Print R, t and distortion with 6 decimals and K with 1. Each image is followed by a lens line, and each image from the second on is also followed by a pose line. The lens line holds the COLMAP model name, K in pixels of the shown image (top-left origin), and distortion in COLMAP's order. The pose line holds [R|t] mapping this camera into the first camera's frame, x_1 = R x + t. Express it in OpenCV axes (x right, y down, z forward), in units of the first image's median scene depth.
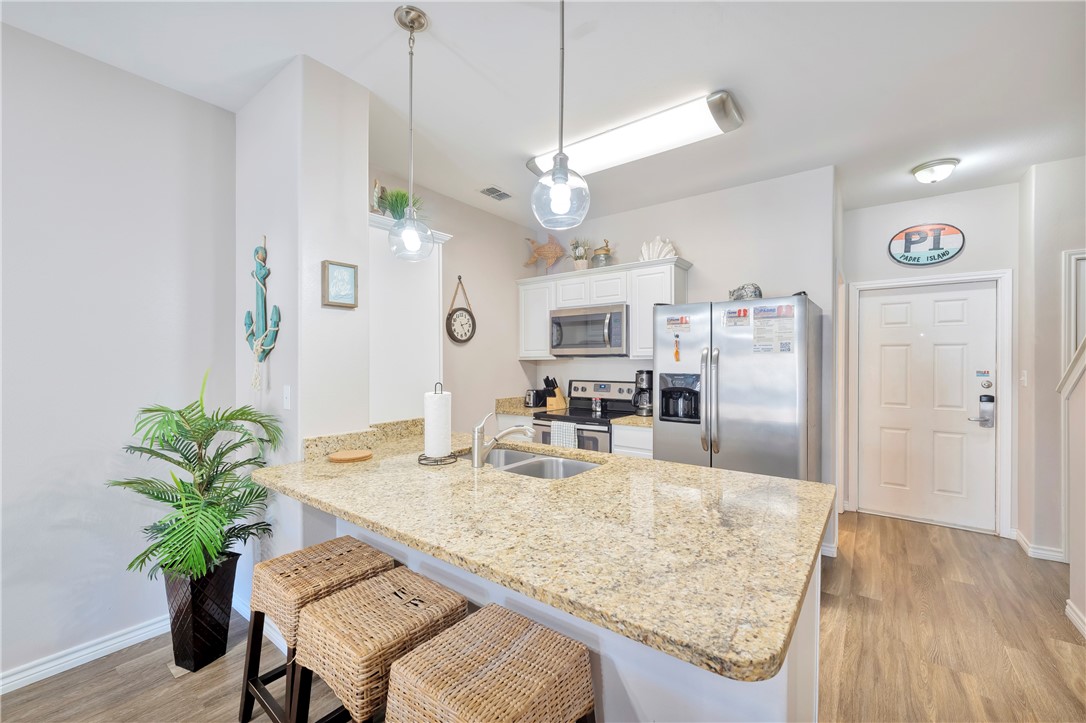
lens RADIAL K [[434.7, 0, 543.5], [0, 434.7, 364.2], [0, 0, 1]] dist [-0.001258, -0.000085]
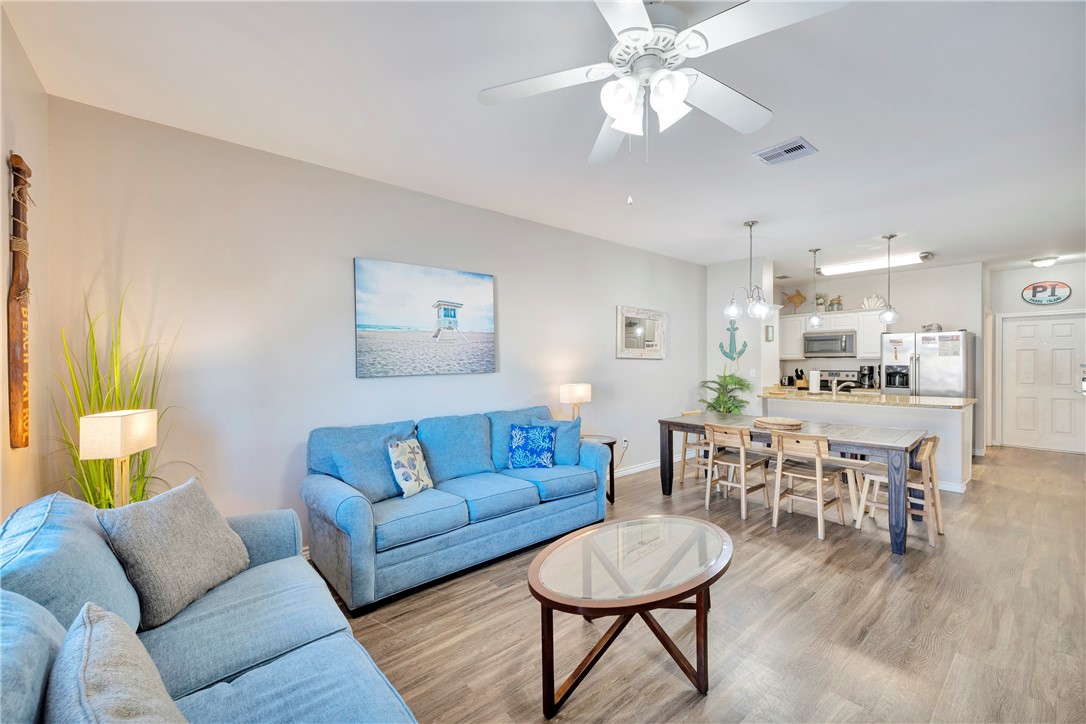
lens RADIAL K [[431.2, 0, 548.5], [0, 431.2, 363.7], [0, 0, 1]] dist [0.001285, 0.000169]
pose [[0.975242, -0.004413, -0.221098, -0.709743], [0.004067, 0.999990, -0.002021, 0.008223], [0.221105, 0.001072, 0.975249, -1.164355]]
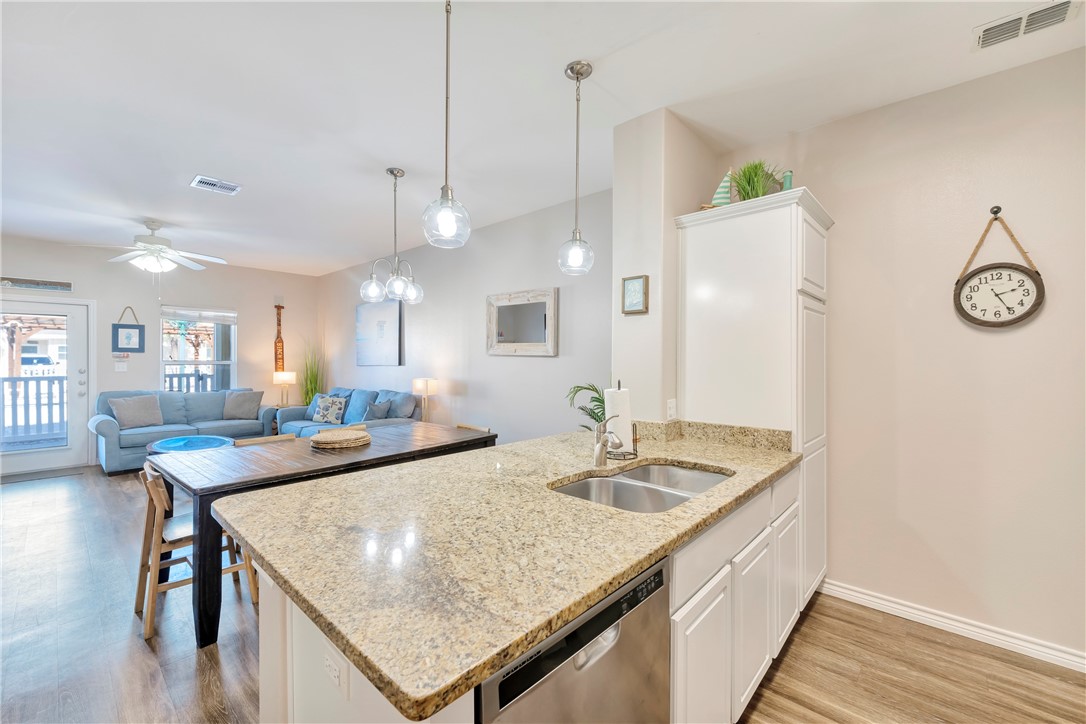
lens RADIAL K [[449.0, 0, 541.6], [0, 449.0, 360.7], [0, 0, 1]] dist [-0.001642, -0.000428]
pose [[-0.093086, 0.002569, -0.995655, 0.444429], [-0.011368, 0.999929, 0.003643, -0.002071], [0.995593, 0.011658, -0.093051, 0.489395]]
